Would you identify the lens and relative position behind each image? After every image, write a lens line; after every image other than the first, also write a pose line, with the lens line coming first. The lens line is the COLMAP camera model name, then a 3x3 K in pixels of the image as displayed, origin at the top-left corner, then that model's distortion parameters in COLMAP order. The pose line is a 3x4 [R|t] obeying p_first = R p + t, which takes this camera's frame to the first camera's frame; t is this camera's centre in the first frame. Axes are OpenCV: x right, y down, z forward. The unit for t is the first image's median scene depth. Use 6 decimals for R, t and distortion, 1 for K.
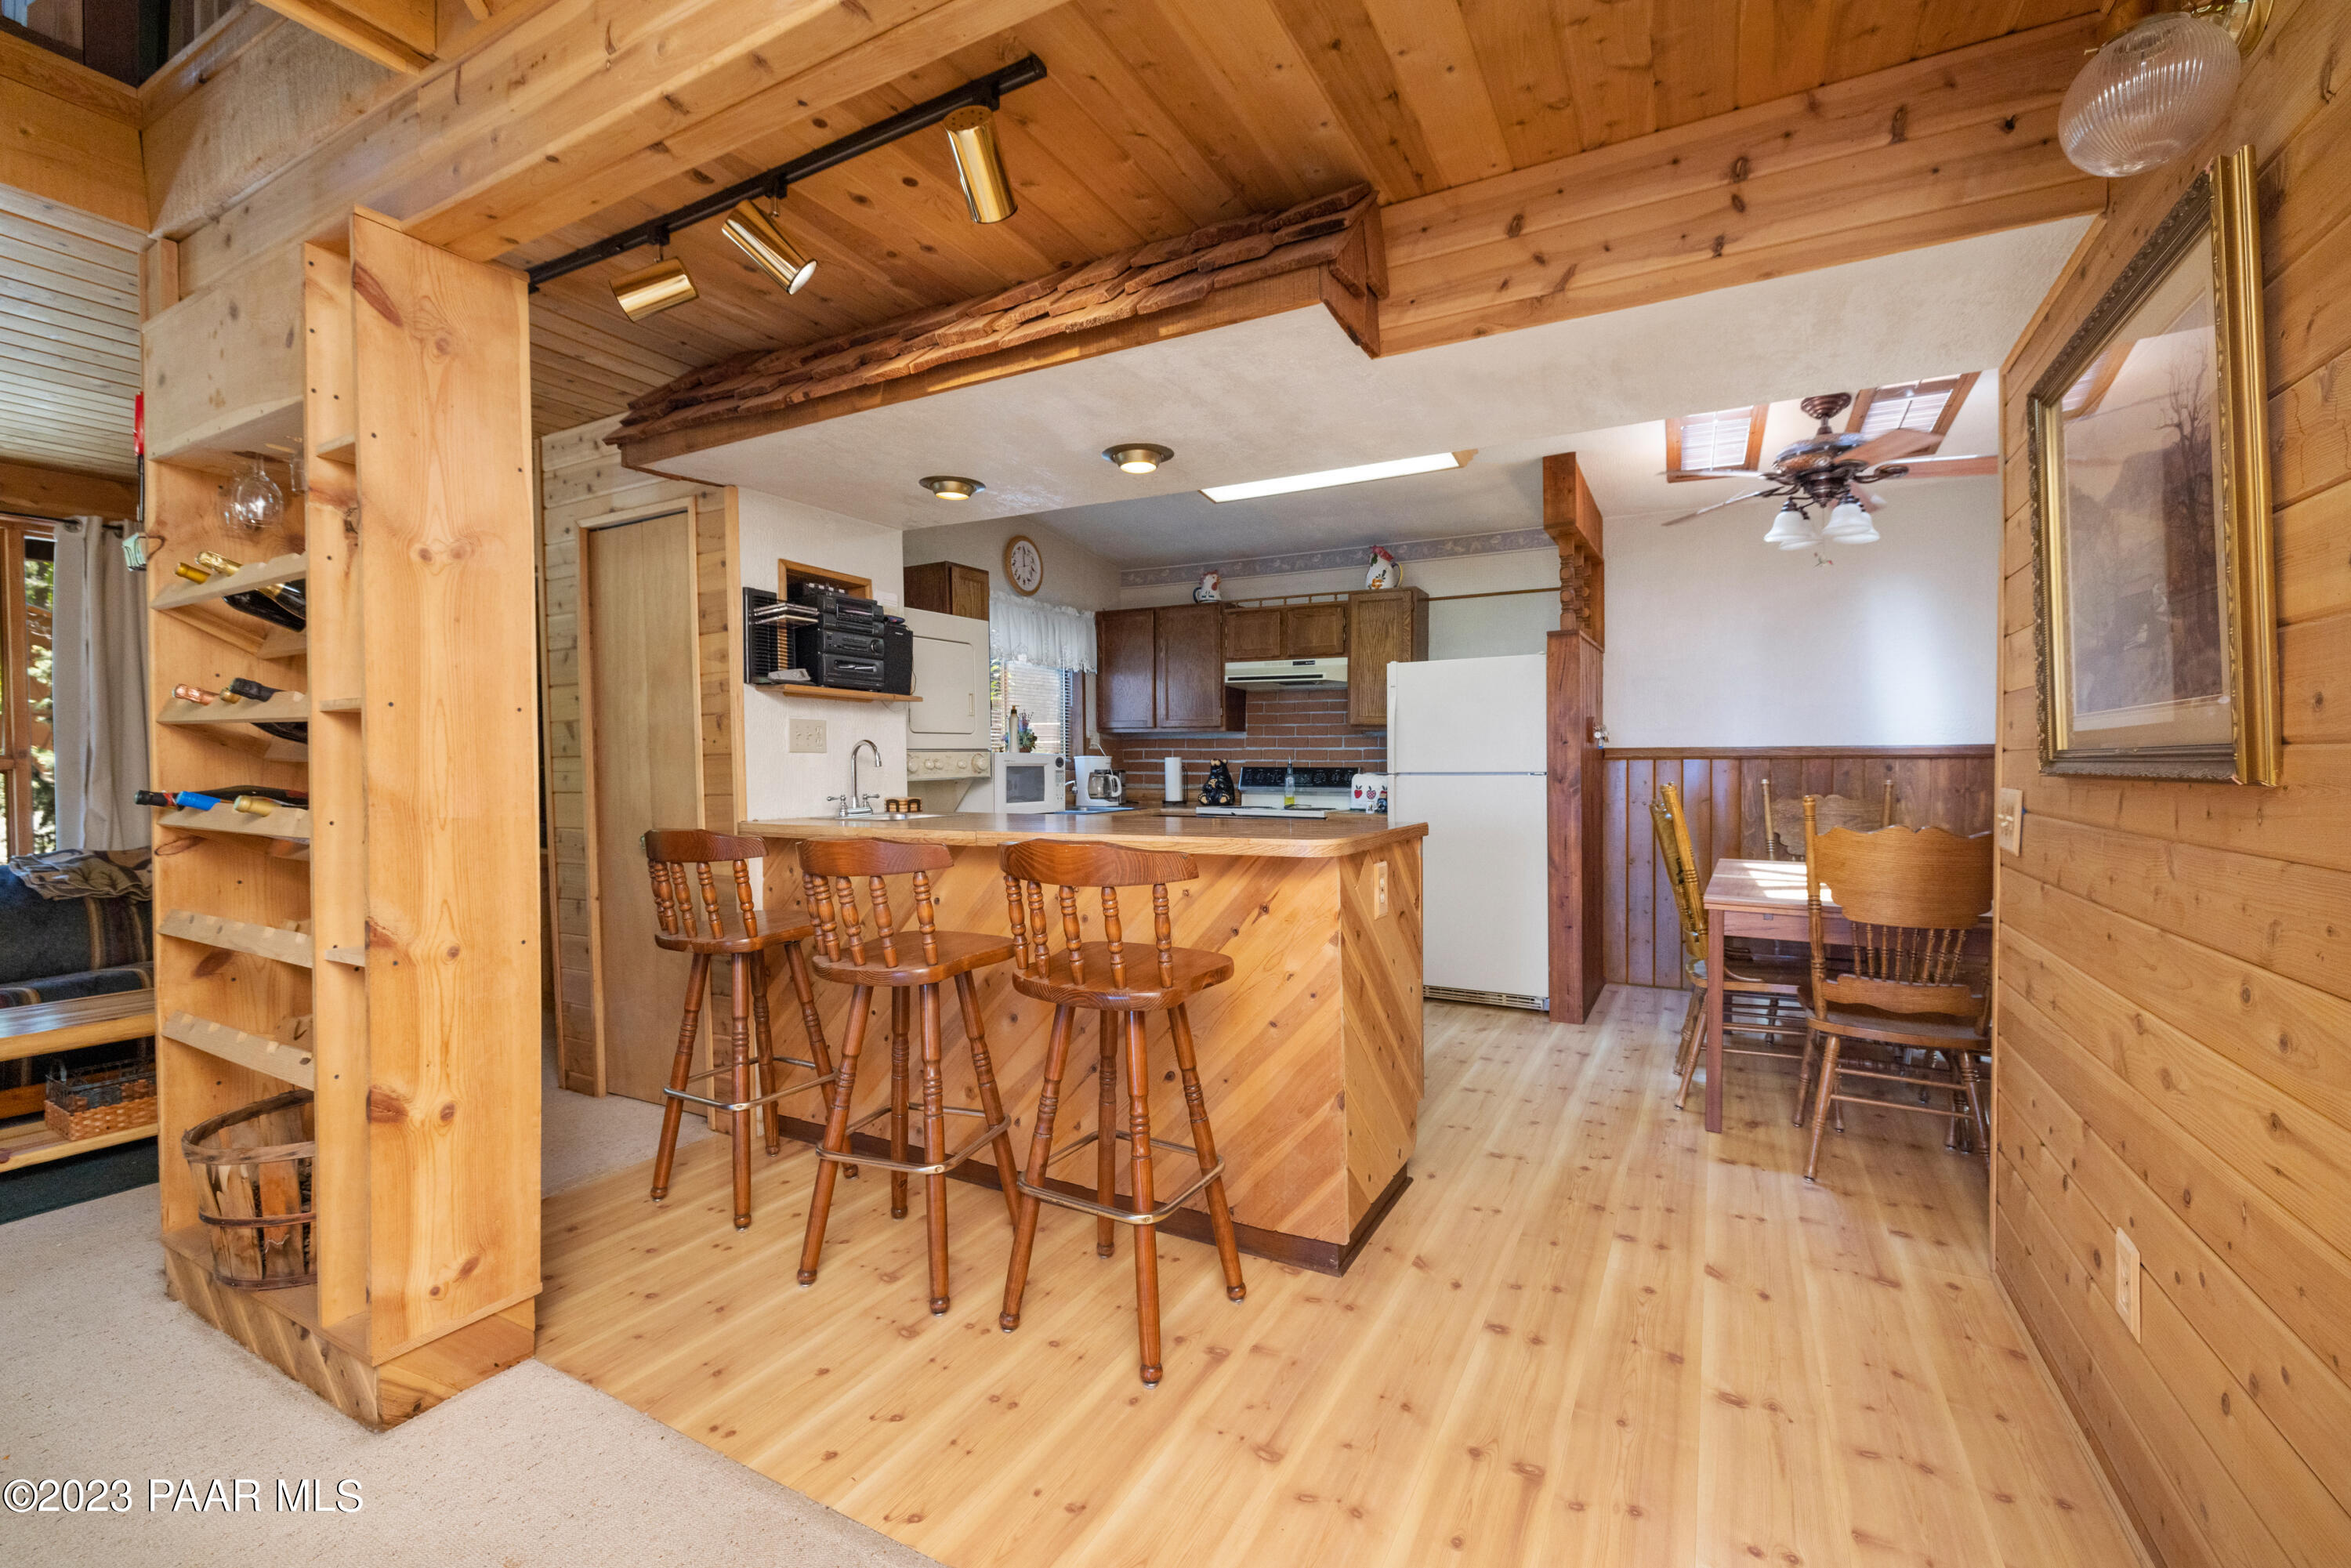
lens RADIAL K [[1001.4, 0, 1181.2], [0, 1001.4, 765.1], [0, 0, 1]] dist [-0.018083, 0.000253]
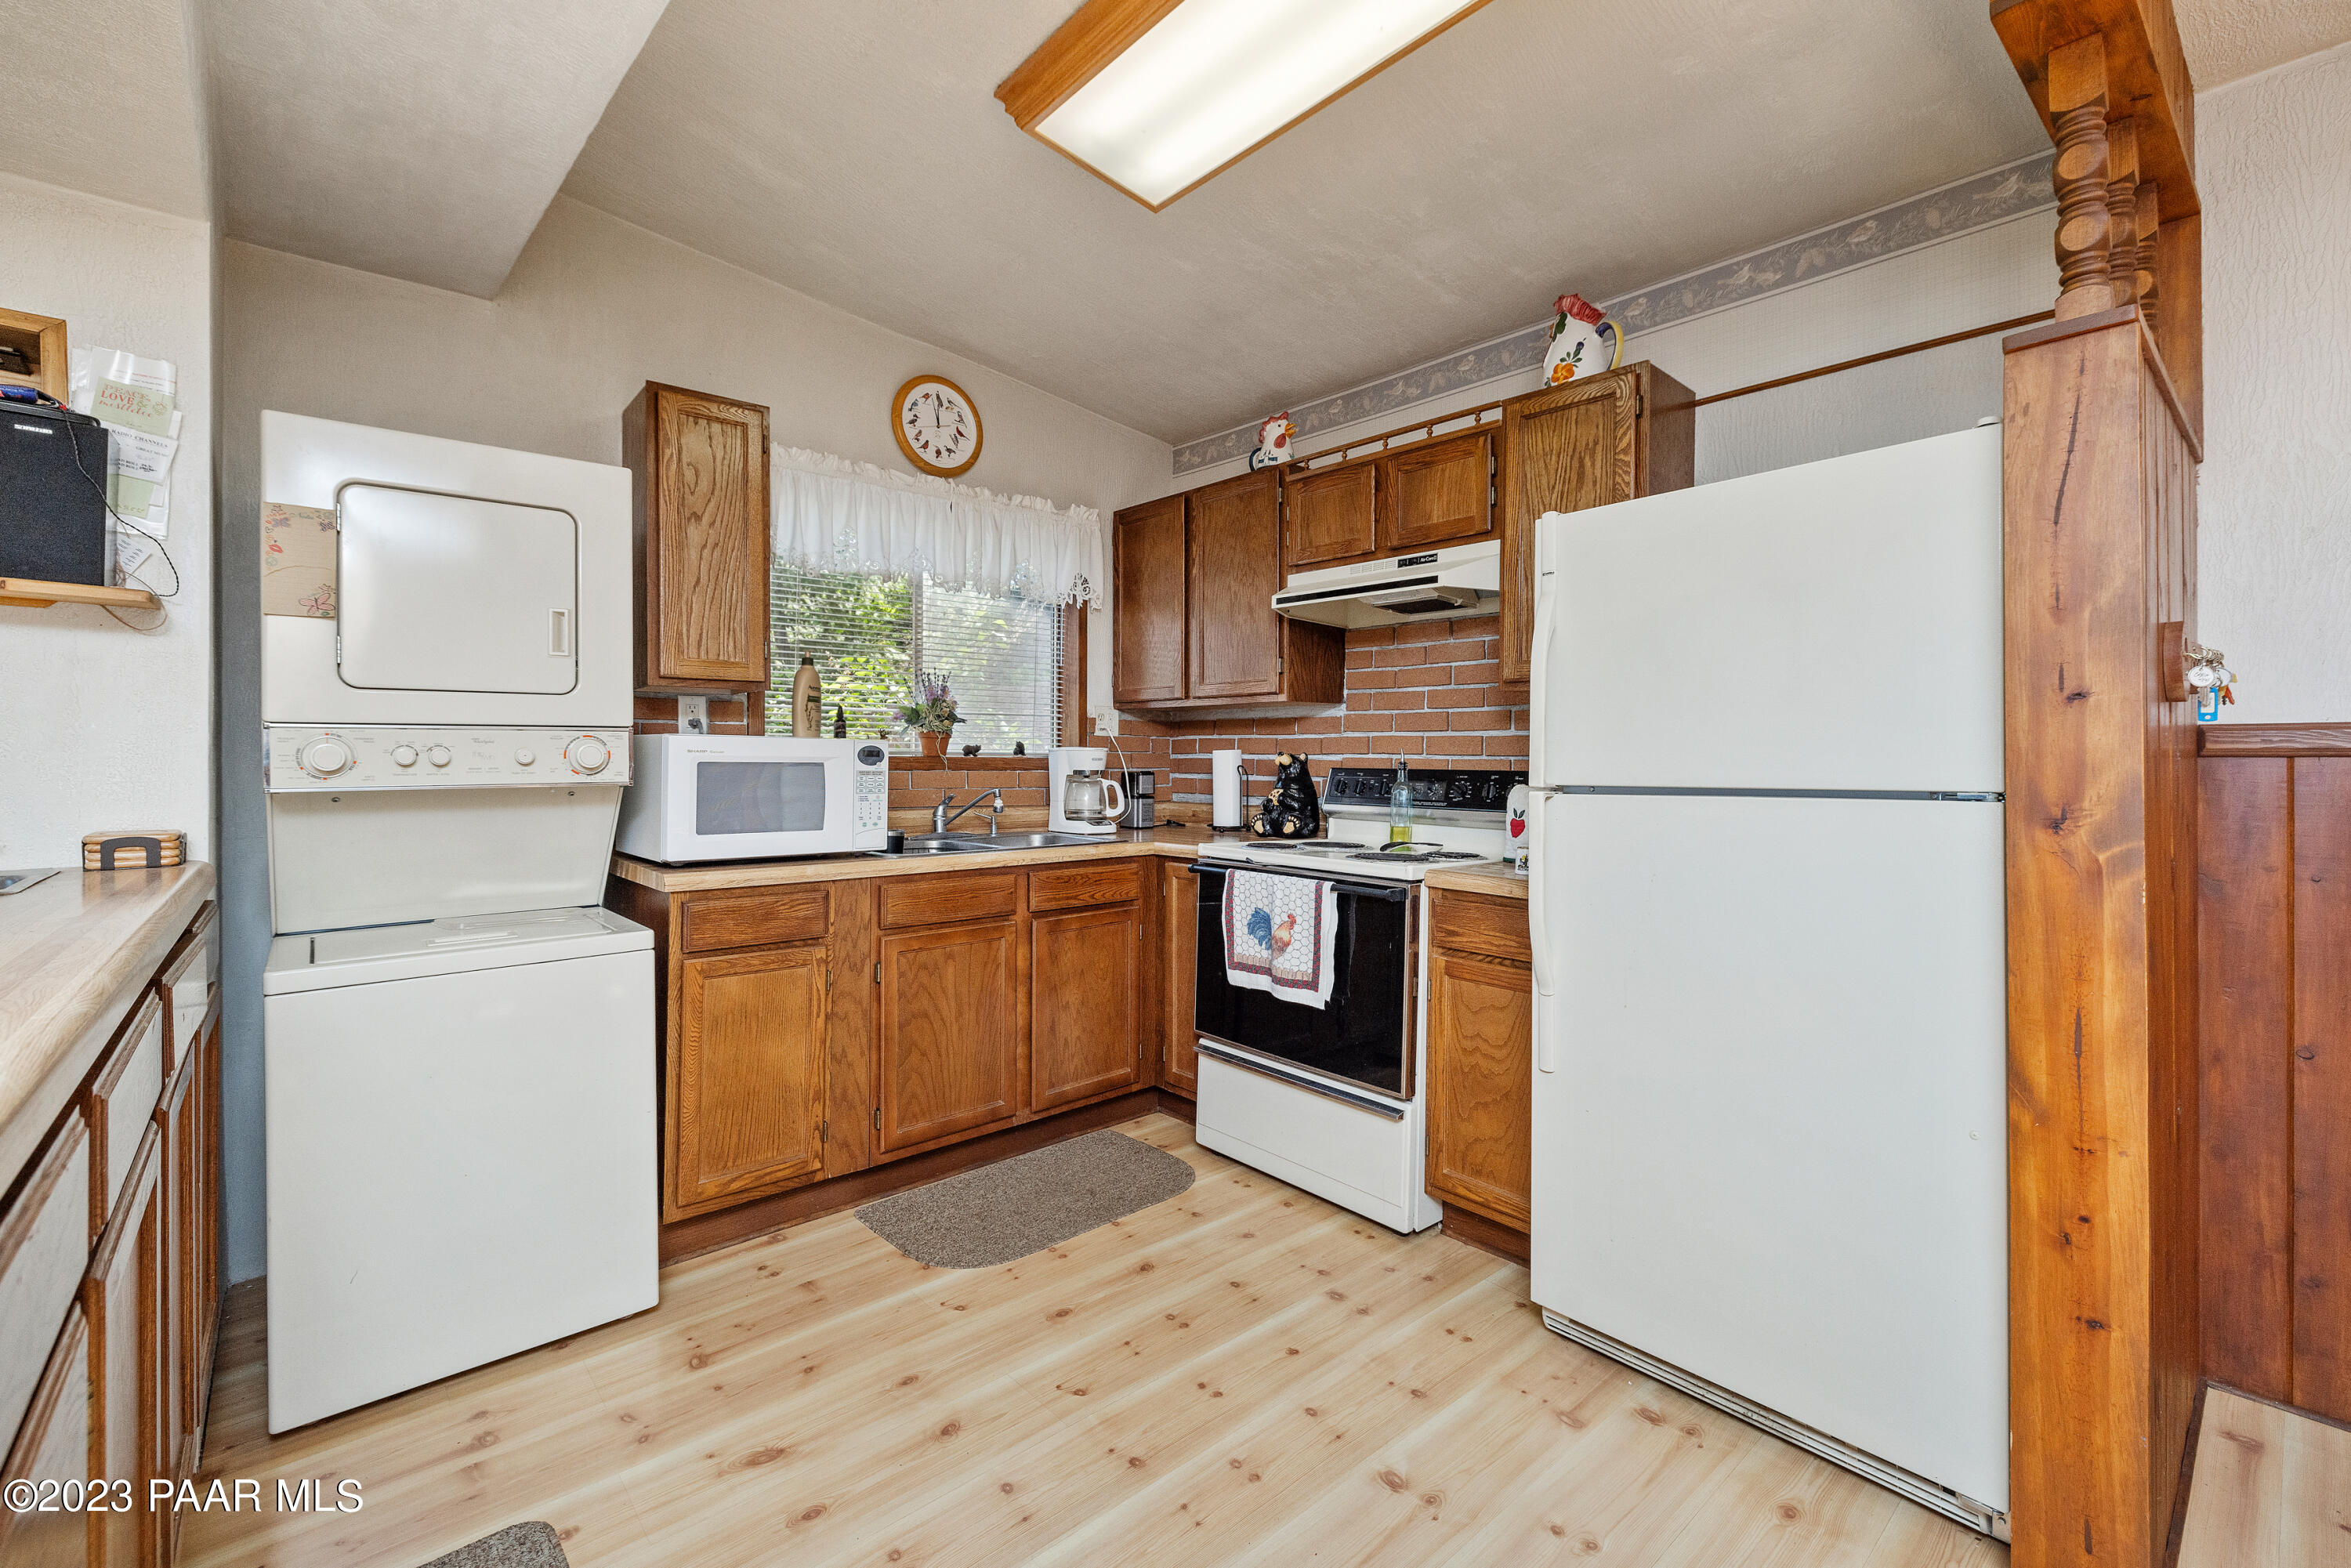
lens RADIAL K [[1001.4, 0, 1170.7], [0, 1001.4, 782.0], [0, 0, 1]] dist [-0.018083, 0.000253]
pose [[0.941067, 0.014384, -0.337915, 0.171198], [-0.007570, 0.999741, 0.021474, -0.001466], [0.338136, -0.017650, 0.940932, 0.471455]]
